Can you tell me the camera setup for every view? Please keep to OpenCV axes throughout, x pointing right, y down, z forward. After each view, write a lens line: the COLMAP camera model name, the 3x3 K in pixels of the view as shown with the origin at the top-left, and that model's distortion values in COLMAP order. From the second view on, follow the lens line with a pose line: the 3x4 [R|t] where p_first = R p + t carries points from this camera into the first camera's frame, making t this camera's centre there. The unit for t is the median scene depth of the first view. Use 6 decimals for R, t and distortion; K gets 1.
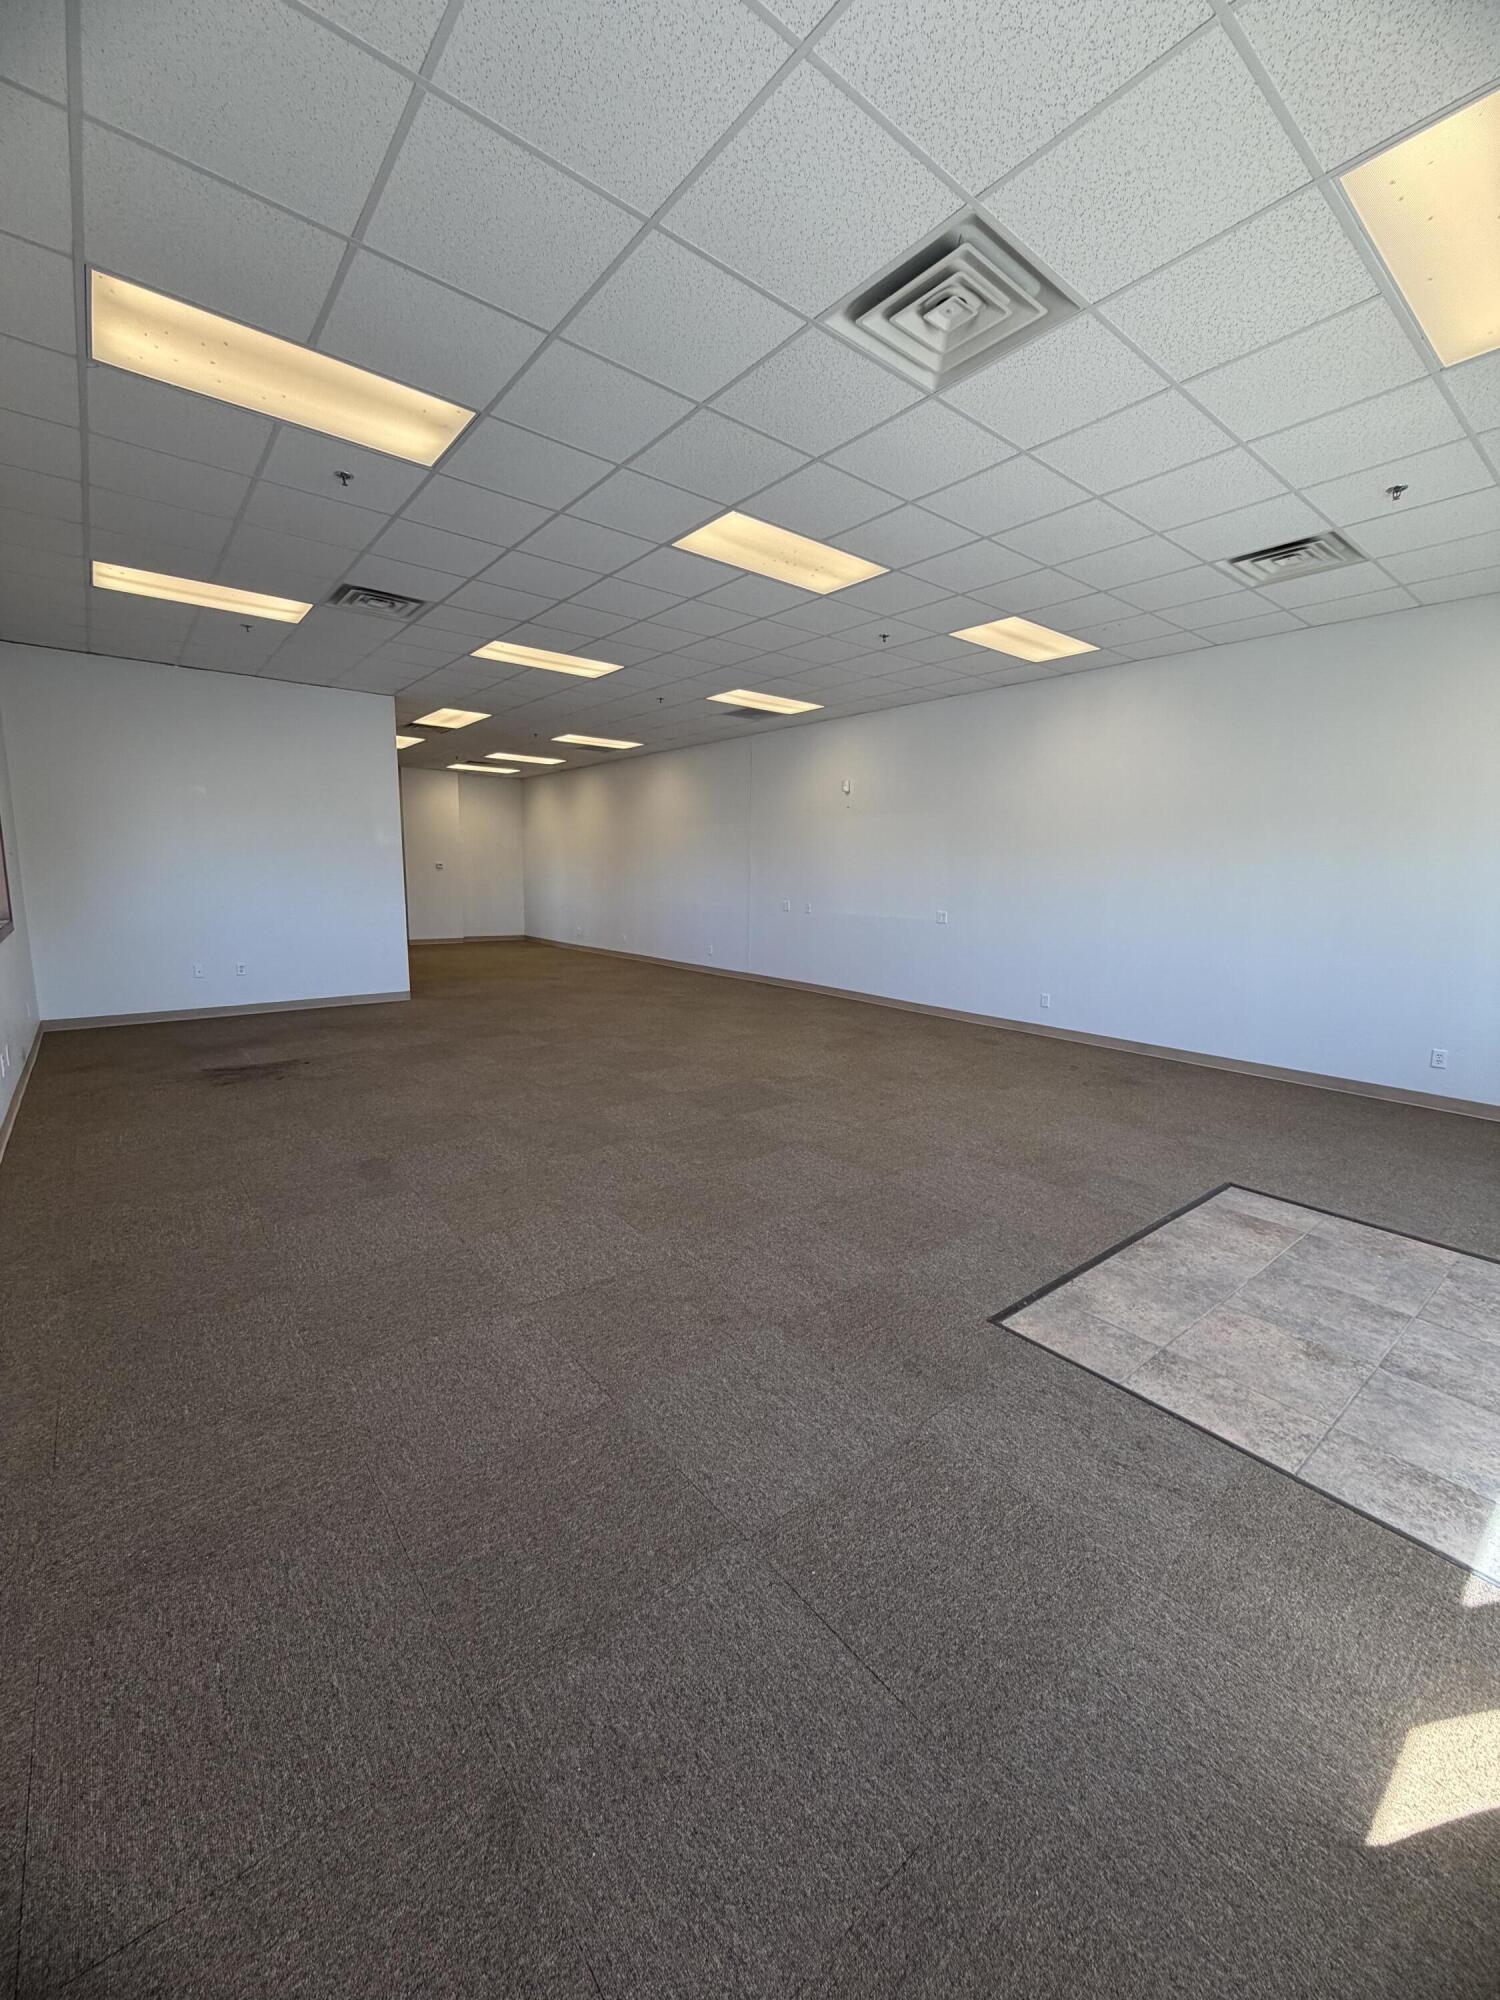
lens RADIAL K [[792.6, 0, 750.0], [0, 792.6, 1000.0], [0, 0, 1]] dist [0.003401, 0.000305]
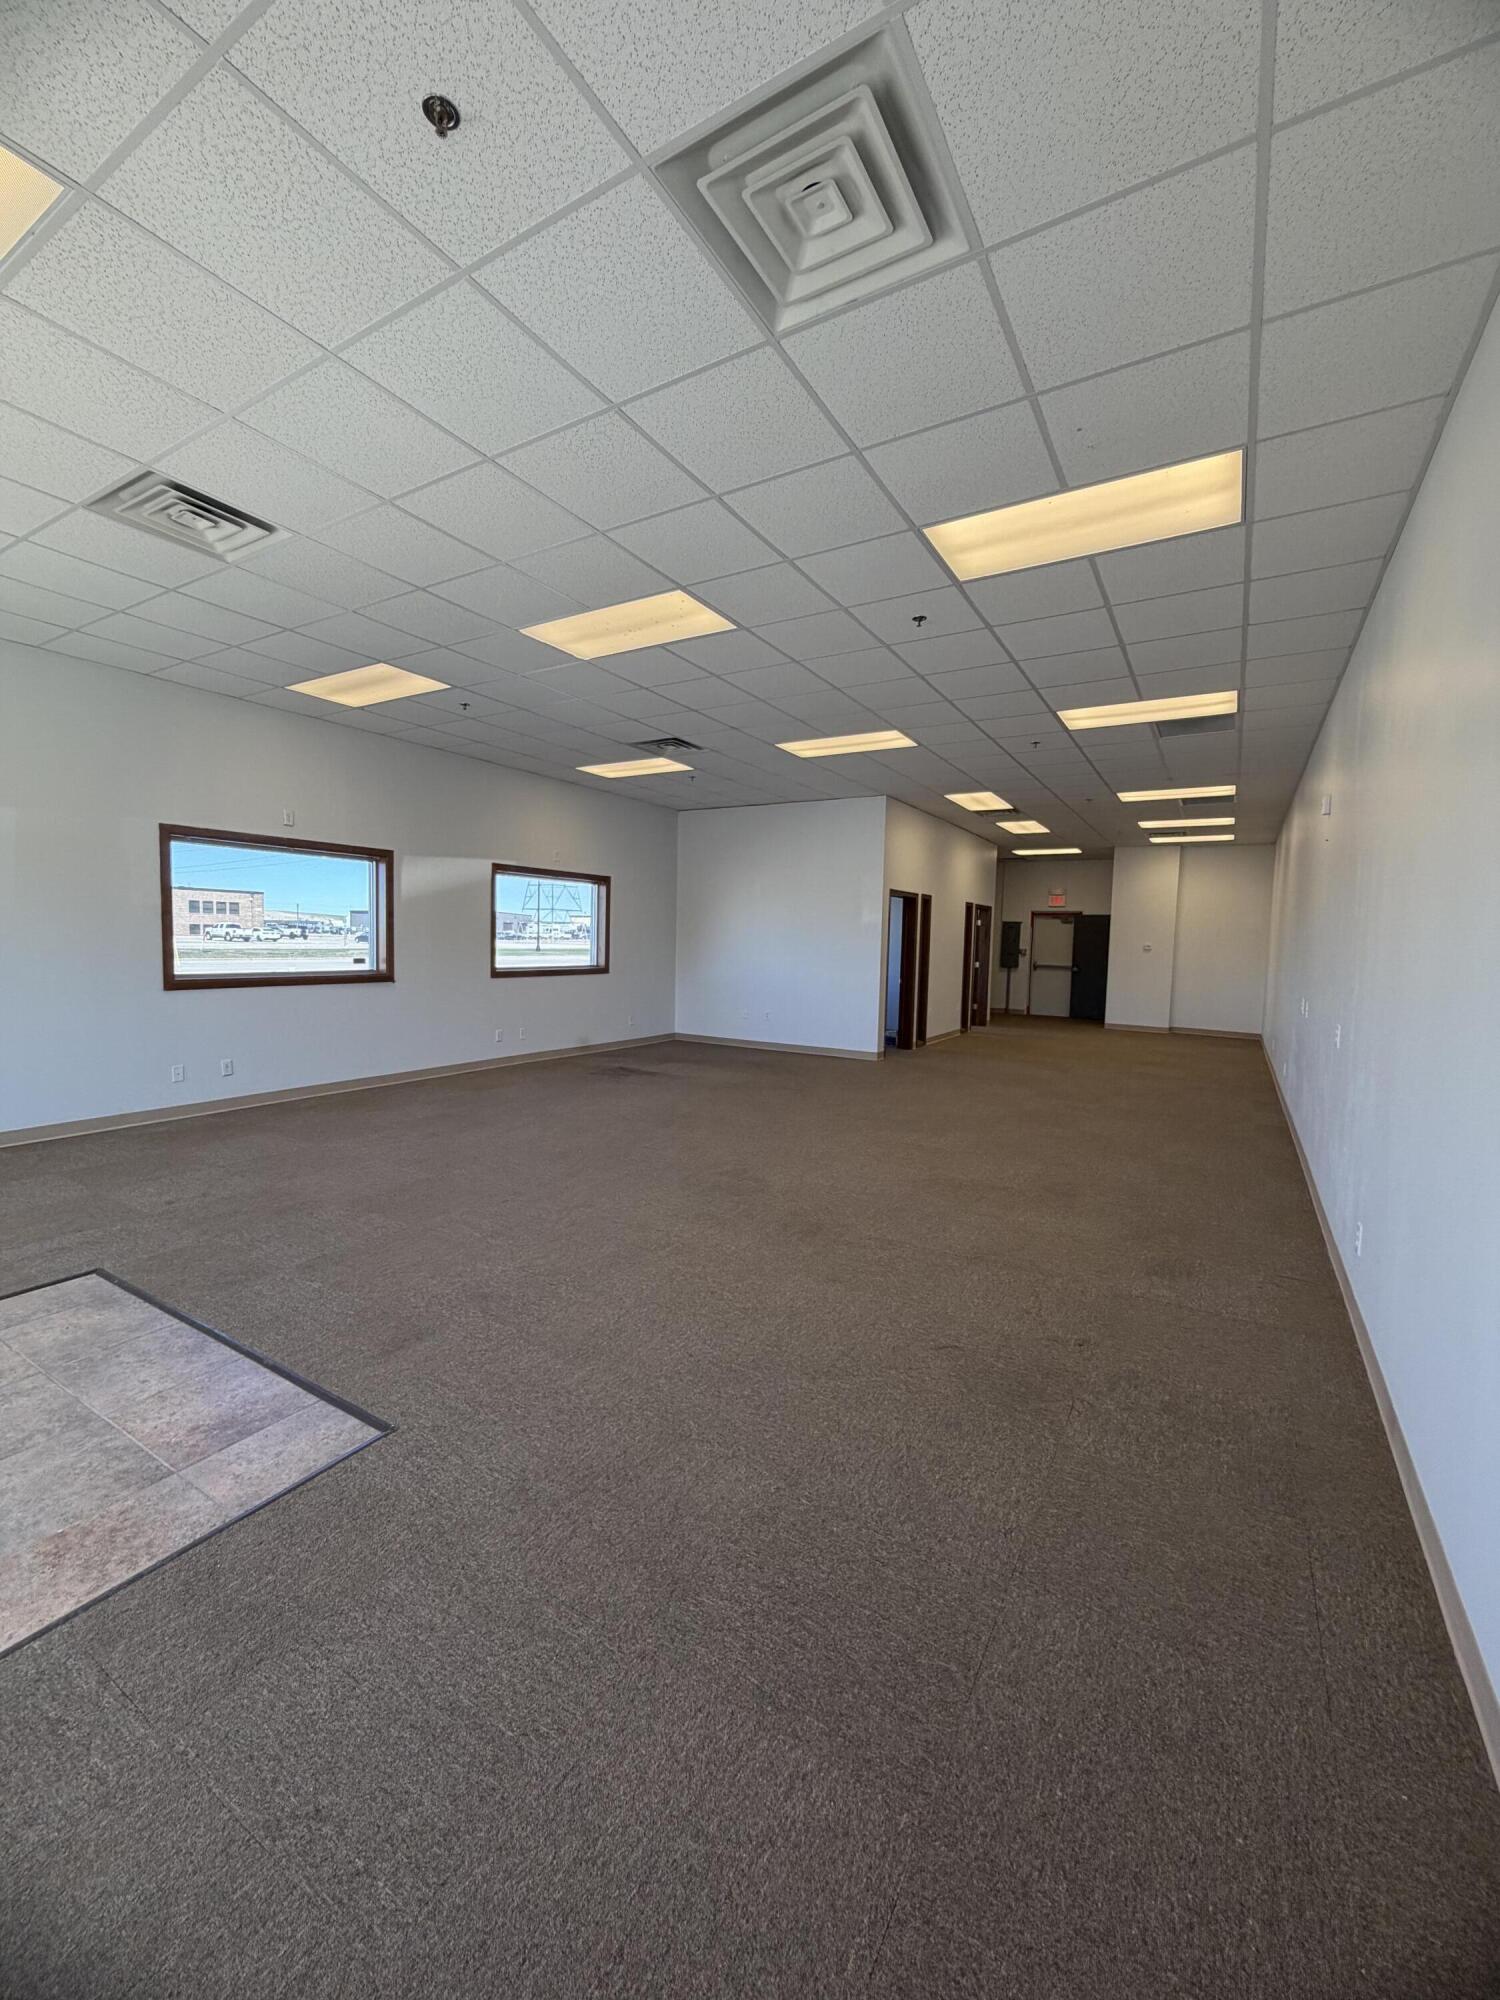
lens RADIAL K [[796.0, 0, 750.0], [0, 796.0, 1000.0], [0, 0, 1]] dist [-0.000261, -0.000023]
pose [[0.340031, 0.066612, -0.938052, 1.454277], [-0.171853, 0.985093, 0.007659, -0.164968], [0.924579, 0.158602, 0.346410, 1.164200]]
